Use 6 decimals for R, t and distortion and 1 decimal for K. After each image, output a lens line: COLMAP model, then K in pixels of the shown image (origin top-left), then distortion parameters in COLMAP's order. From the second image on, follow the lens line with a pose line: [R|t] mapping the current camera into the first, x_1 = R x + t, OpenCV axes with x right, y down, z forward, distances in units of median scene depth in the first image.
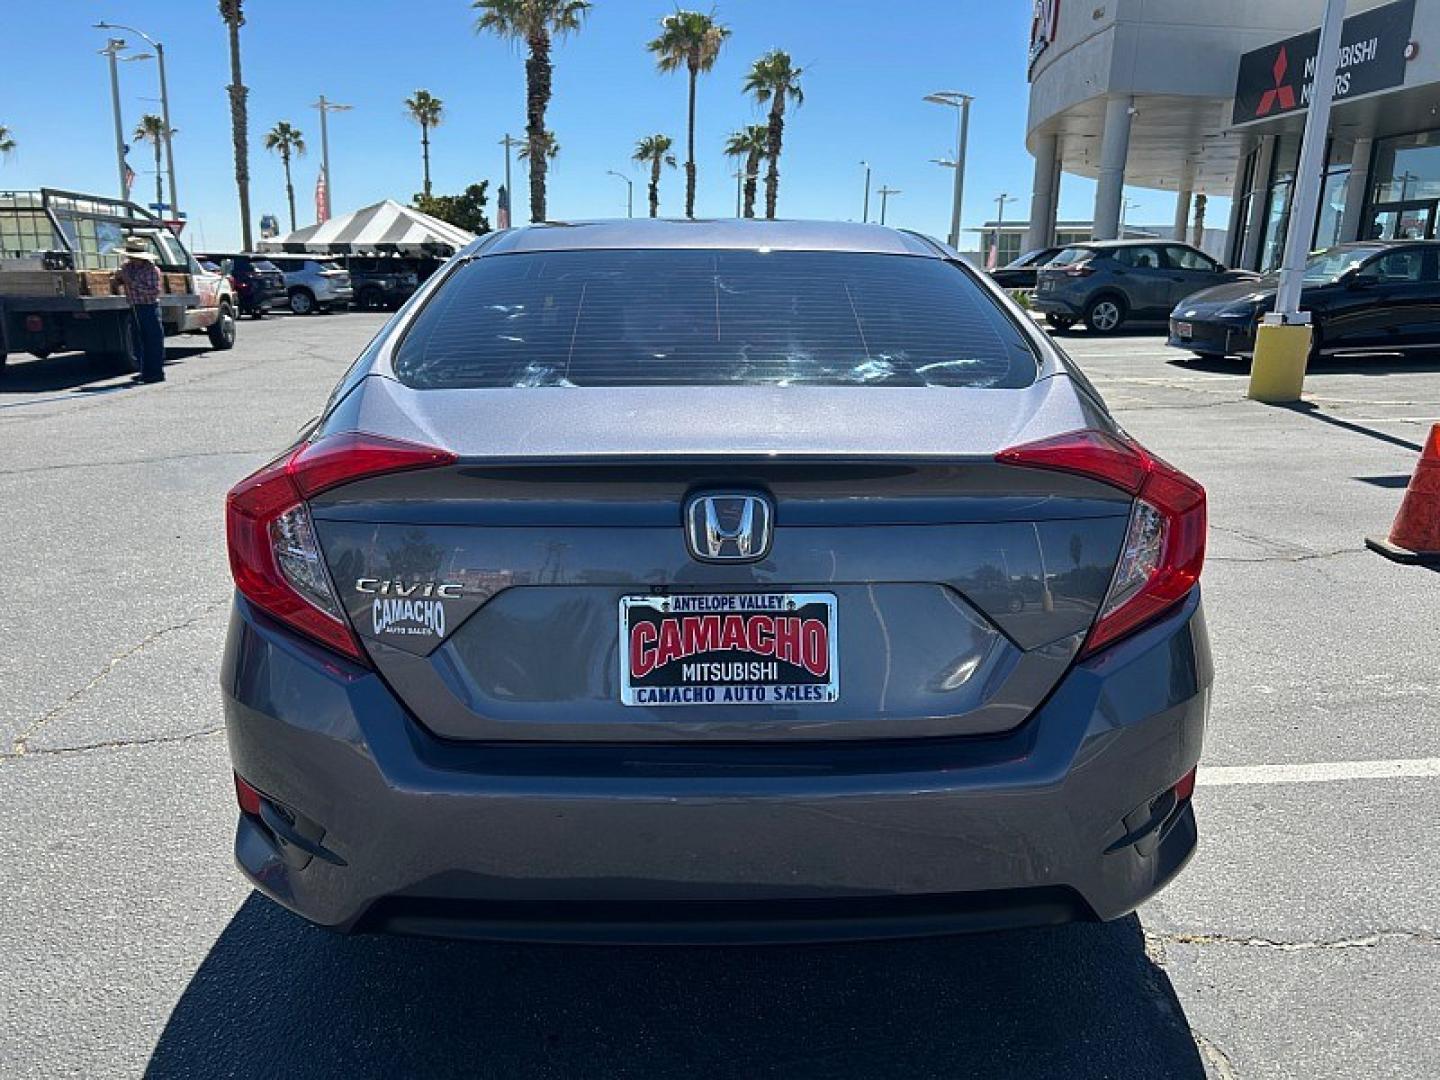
lens RADIAL K [[1086.4, 0, 728.2], [0, 1086.4, 542.1], [0, 0, 1]] dist [0.078147, -0.090902]
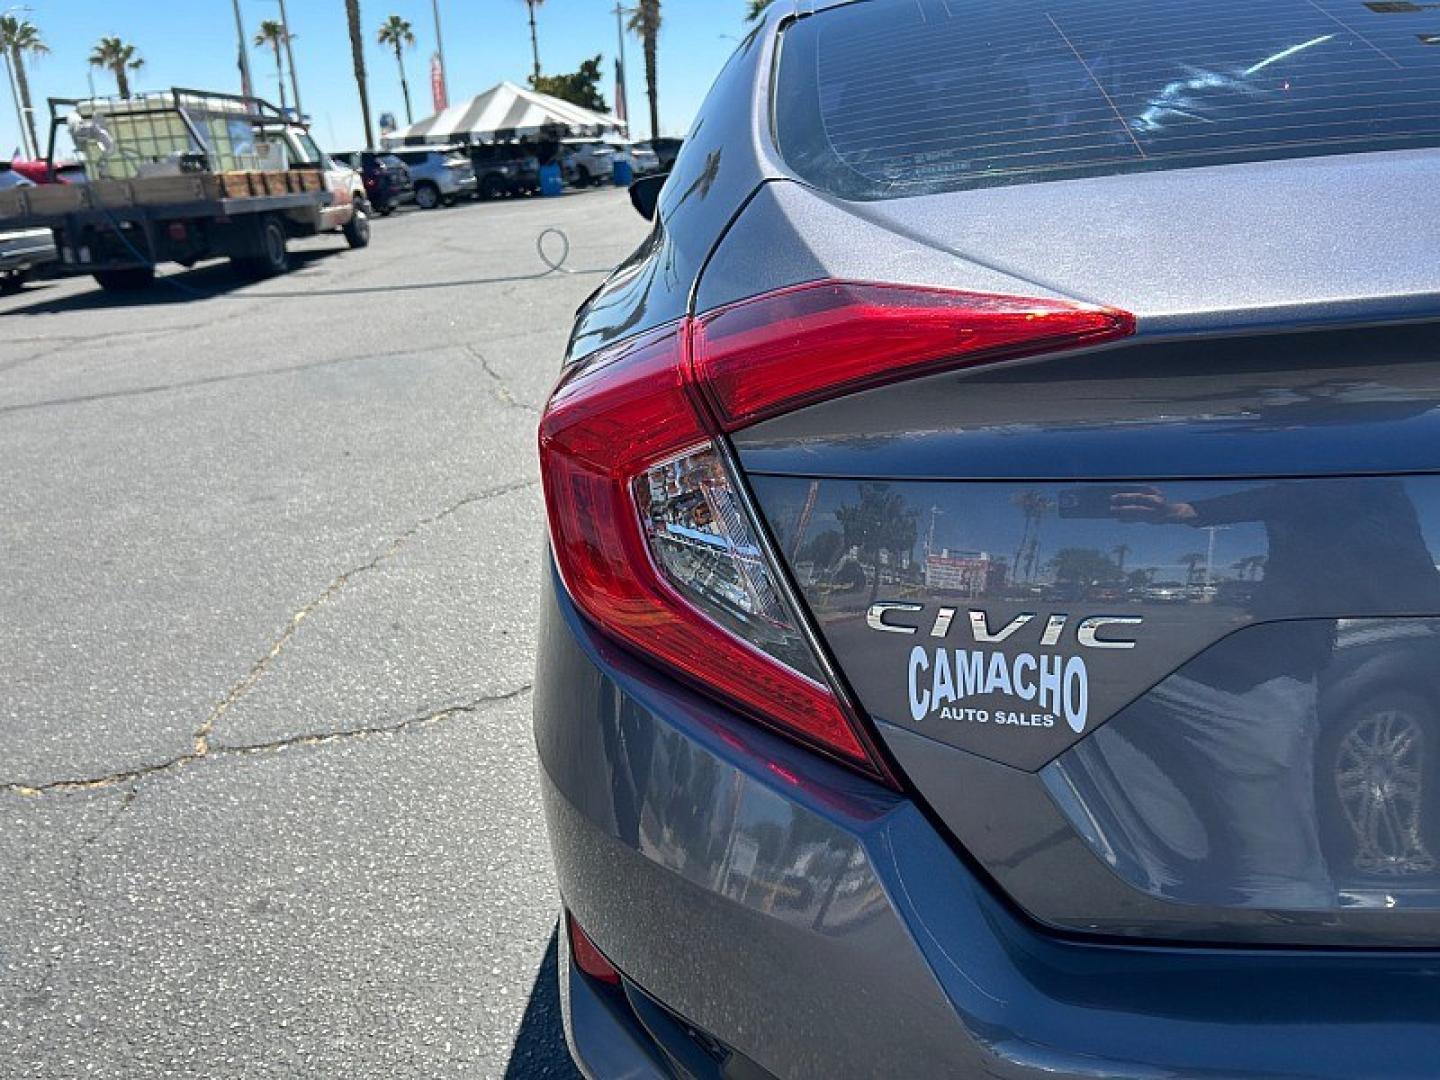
lens RADIAL K [[1109.6, 0, 720.0], [0, 1109.6, 540.0], [0, 0, 1]] dist [0.000052, 0.000628]
pose [[0.991709, -0.030483, -0.124836, -0.023930], [0.043156, 0.994041, 0.100102, -0.002857], [0.121041, -0.104659, 0.987115, 0.037864]]
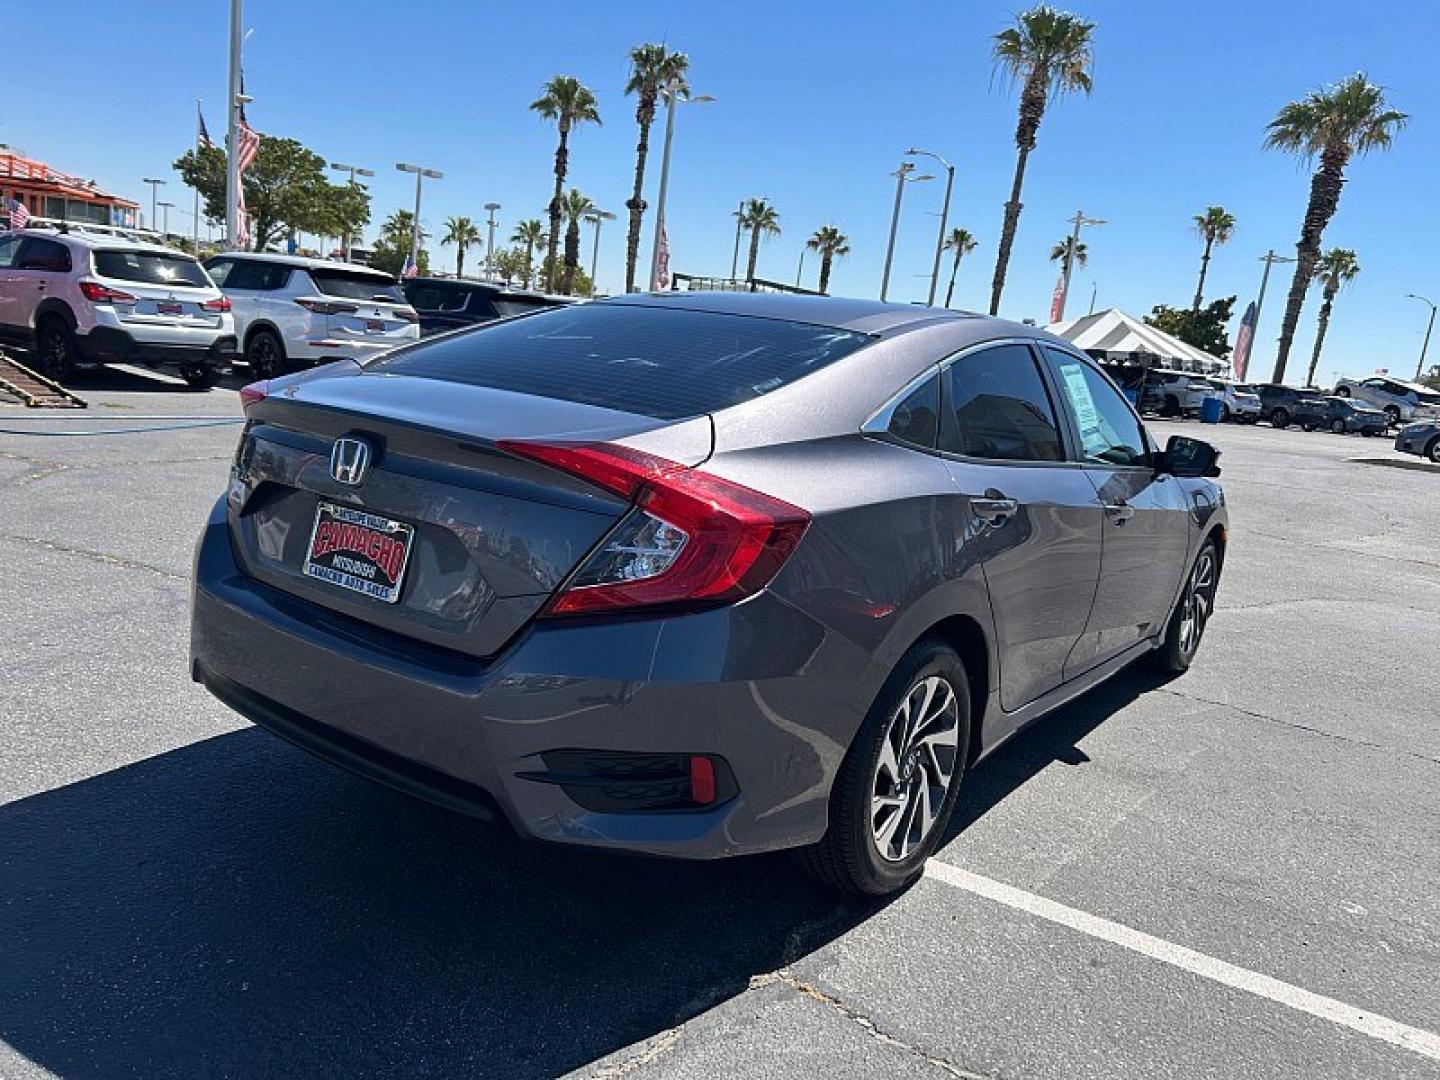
lens RADIAL K [[1093.9, 0, 712.5], [0, 1093.9, 547.0], [0, 0, 1]] dist [0.006698, -0.008736]
pose [[0.782235, 0.189184, -0.593563, 0.085875], [-0.240686, 0.970571, -0.007844, -0.000573], [0.574611, 0.148998, 0.804749, 0.007477]]
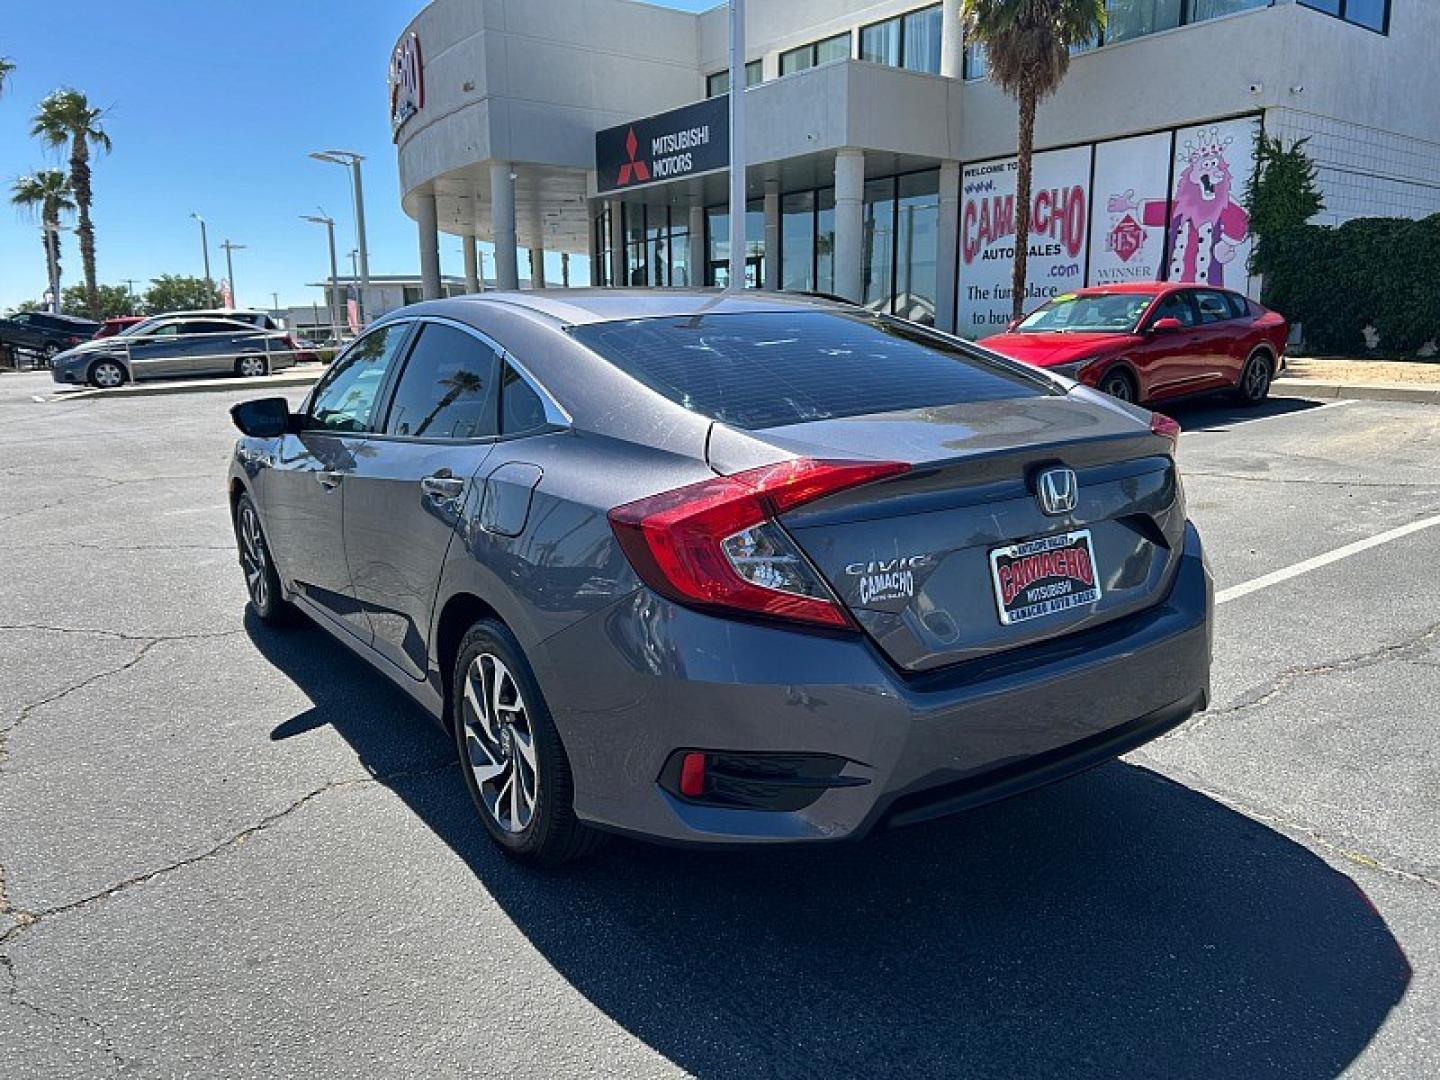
lens RADIAL K [[1109.6, 0, 720.0], [0, 1109.6, 540.0], [0, 0, 1]] dist [0.000052, 0.000628]
pose [[0.841864, -0.136148, 0.522235, -0.080993], [0.162095, 0.986767, -0.004050, -0.001098], [-0.514773, 0.088061, 0.852792, -0.004317]]
